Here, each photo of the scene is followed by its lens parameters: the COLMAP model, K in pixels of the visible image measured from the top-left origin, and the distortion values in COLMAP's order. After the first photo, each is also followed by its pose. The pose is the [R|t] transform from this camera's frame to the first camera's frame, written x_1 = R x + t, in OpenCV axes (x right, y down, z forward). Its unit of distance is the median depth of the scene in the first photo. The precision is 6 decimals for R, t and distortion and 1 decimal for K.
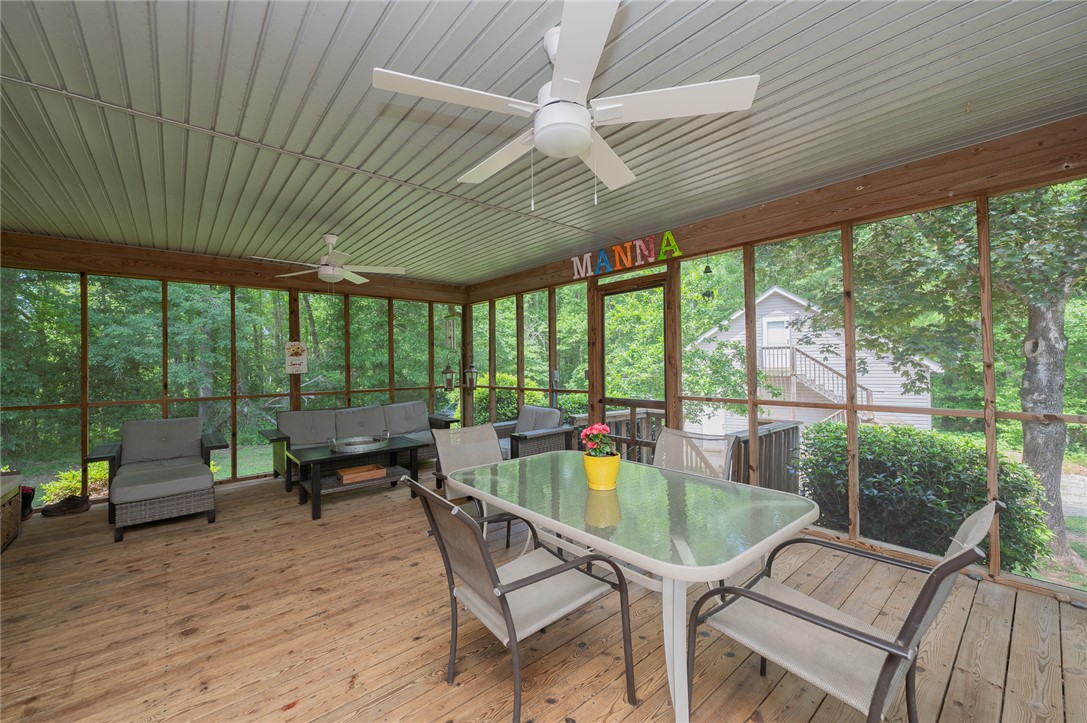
lens RADIAL K [[443.0, 0, 536.1], [0, 443.0, 362.7], [0, 0, 1]] dist [-0.000194, 0.000562]
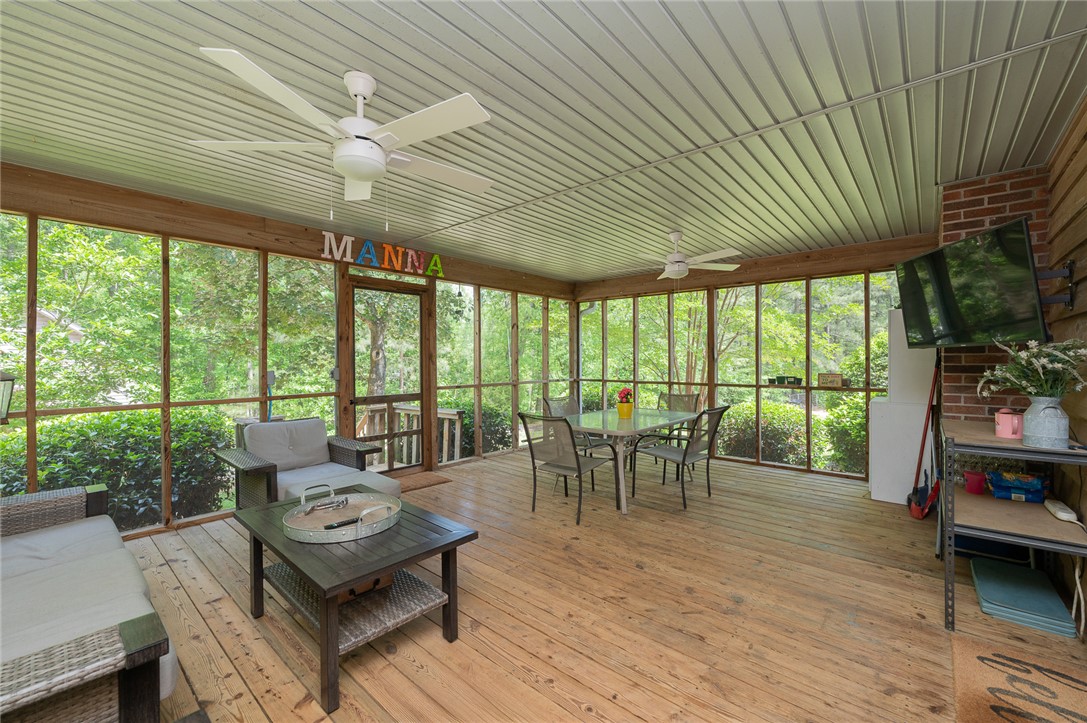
lens RADIAL K [[443.0, 0, 548.8], [0, 443.0, 364.3], [0, 0, 1]] dist [-0.000194, 0.000562]
pose [[-0.177288, 0.004284, 0.984150, -0.918625], [0.003072, 0.999988, -0.003799, 0.015810], [-0.984154, 0.002350, -0.177299, 0.853547]]
